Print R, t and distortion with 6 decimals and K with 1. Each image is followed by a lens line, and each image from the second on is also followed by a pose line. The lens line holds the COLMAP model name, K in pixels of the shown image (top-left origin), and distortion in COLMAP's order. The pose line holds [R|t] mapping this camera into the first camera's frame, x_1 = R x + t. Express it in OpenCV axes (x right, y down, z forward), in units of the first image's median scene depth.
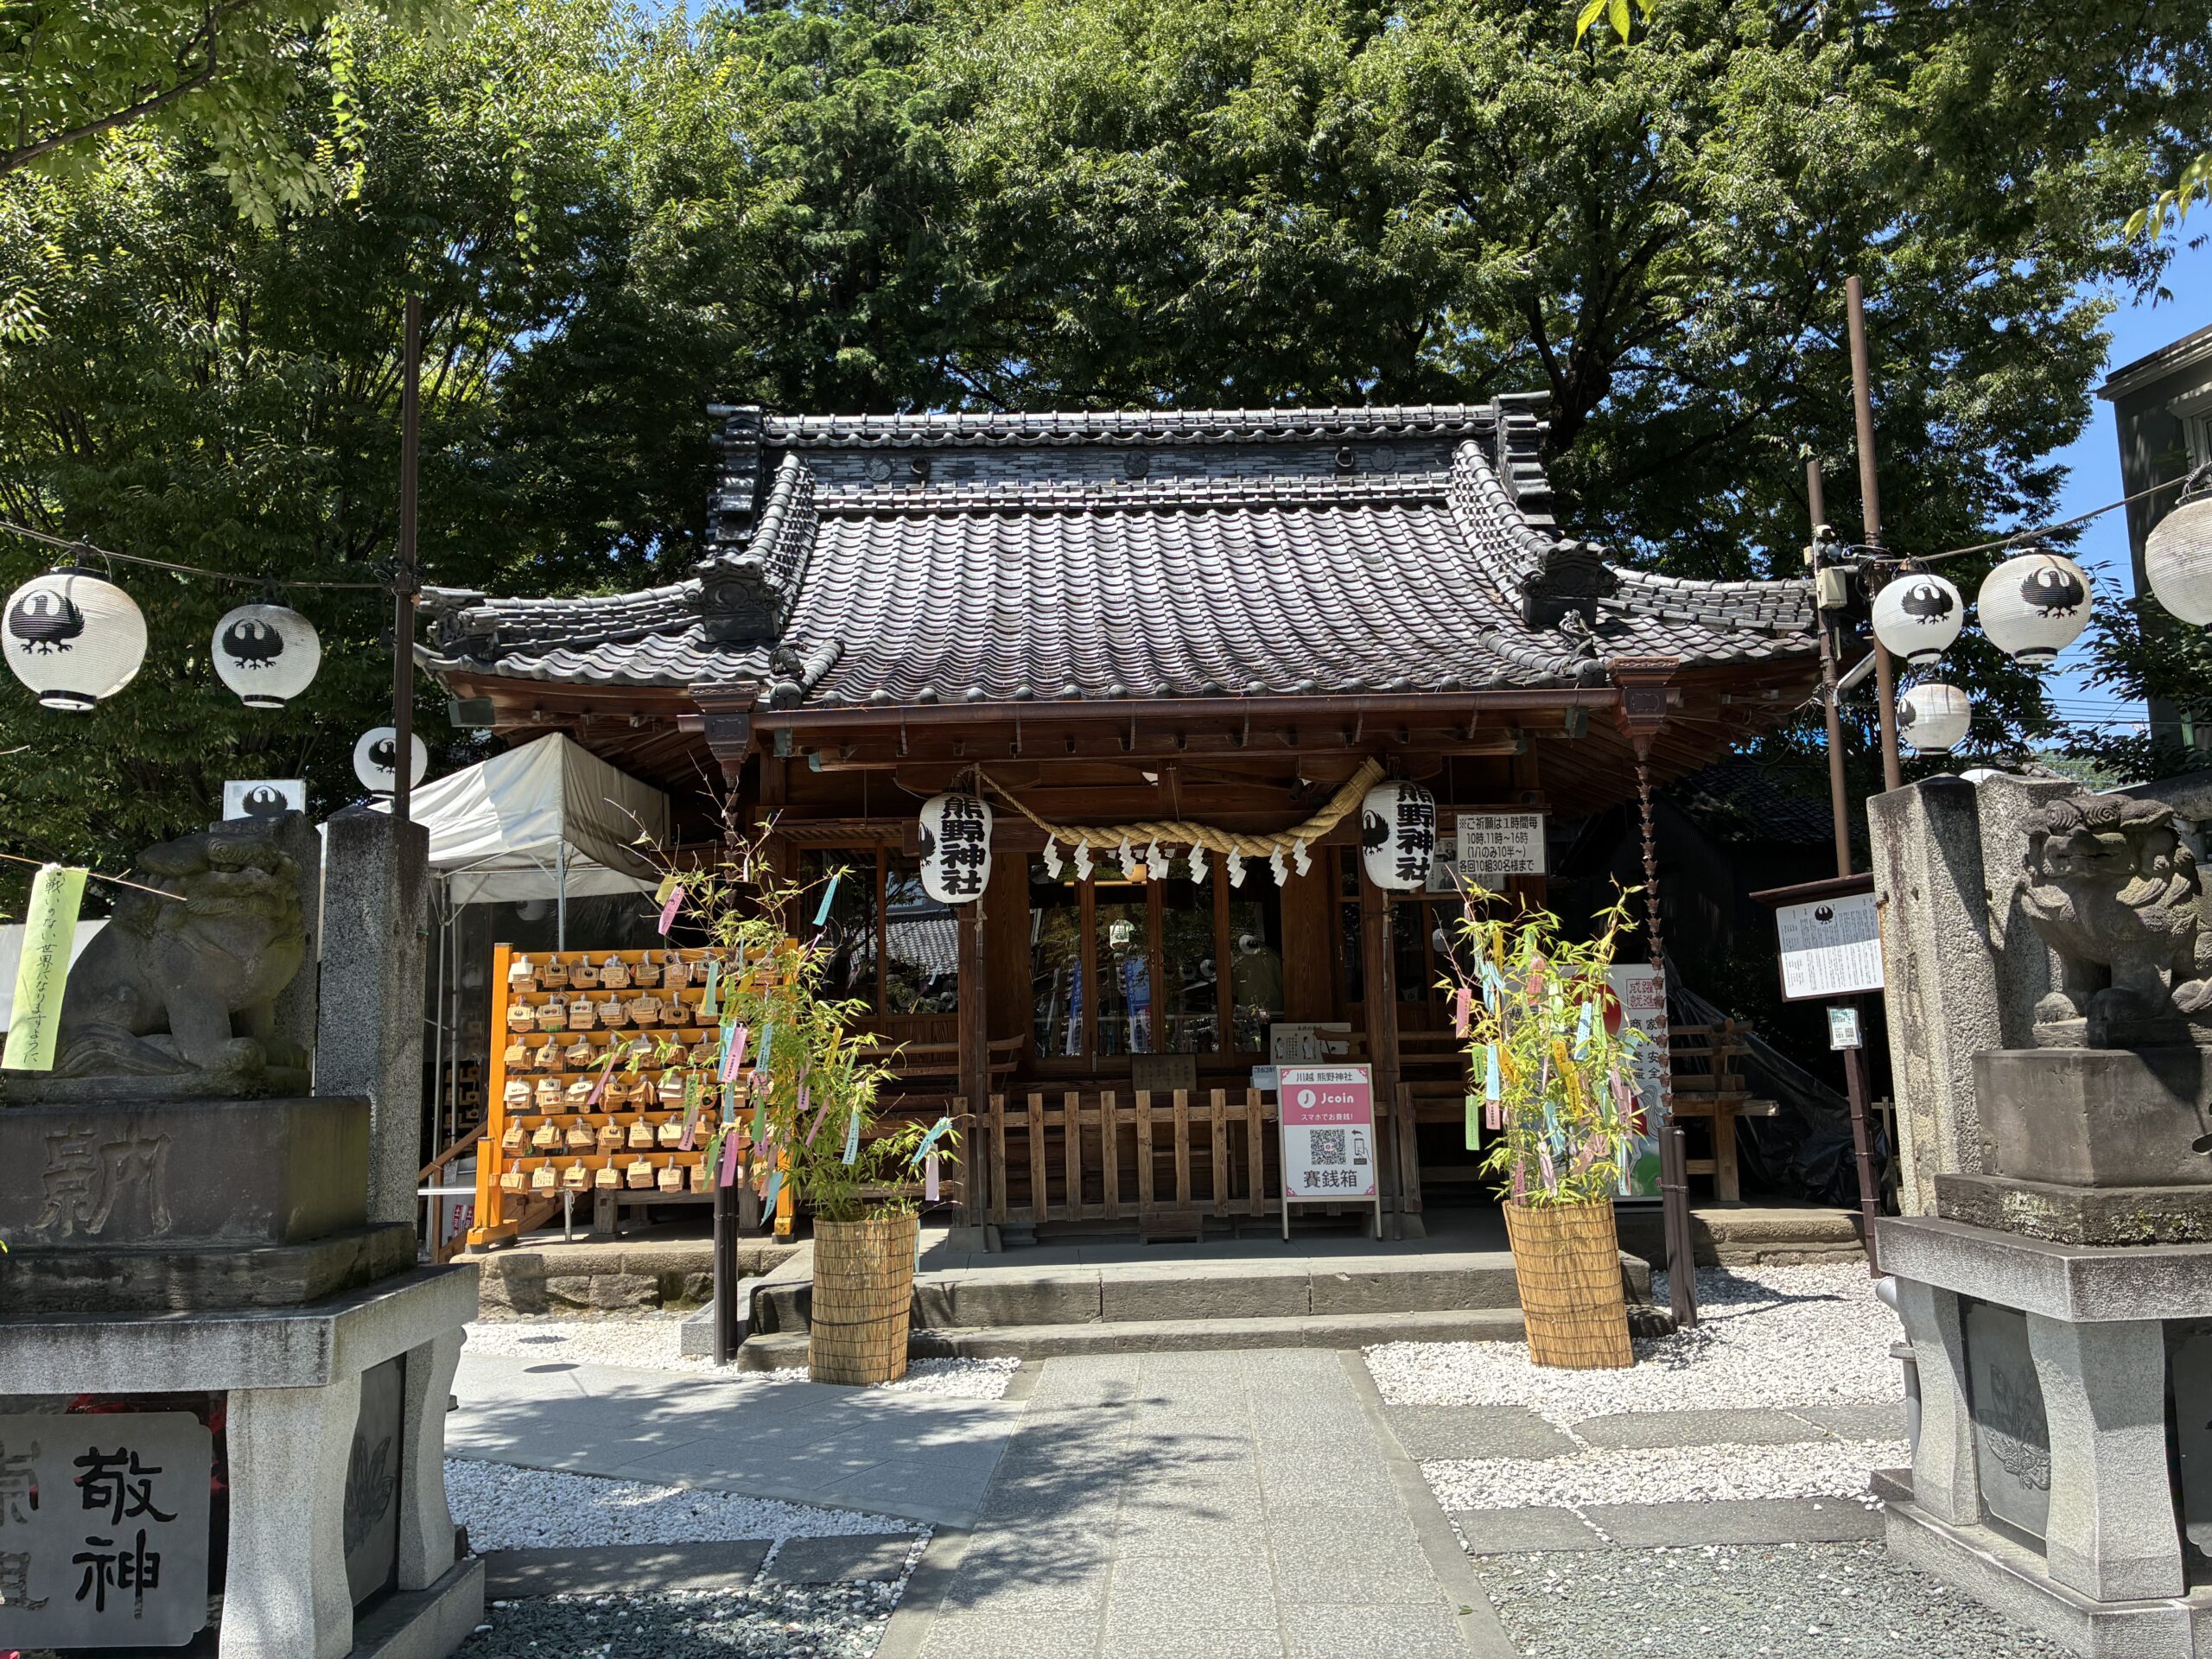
lens RADIAL K [[1668.2, 0, 1095.6], [0, 1668.2, 808.1], [0, 0, 1]] dist [0.054006, -0.079722]
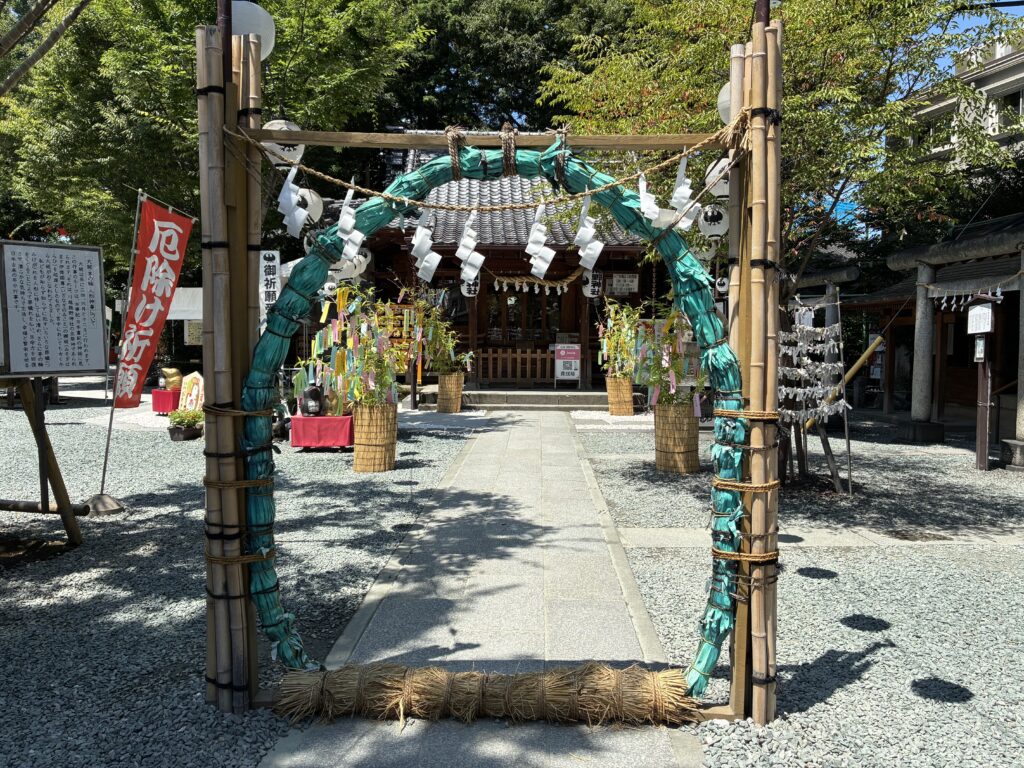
lens RADIAL K [[772.3, 0, 507.2], [0, 772.3, 374.1], [0, 0, 1]] dist [0.054006, -0.079722]
pose [[0.999251, 0.035200, 0.016087, -0.023820], [-0.037550, 0.982437, 0.182775, -0.090006], [-0.009371, -0.183243, 0.983023, -0.703528]]
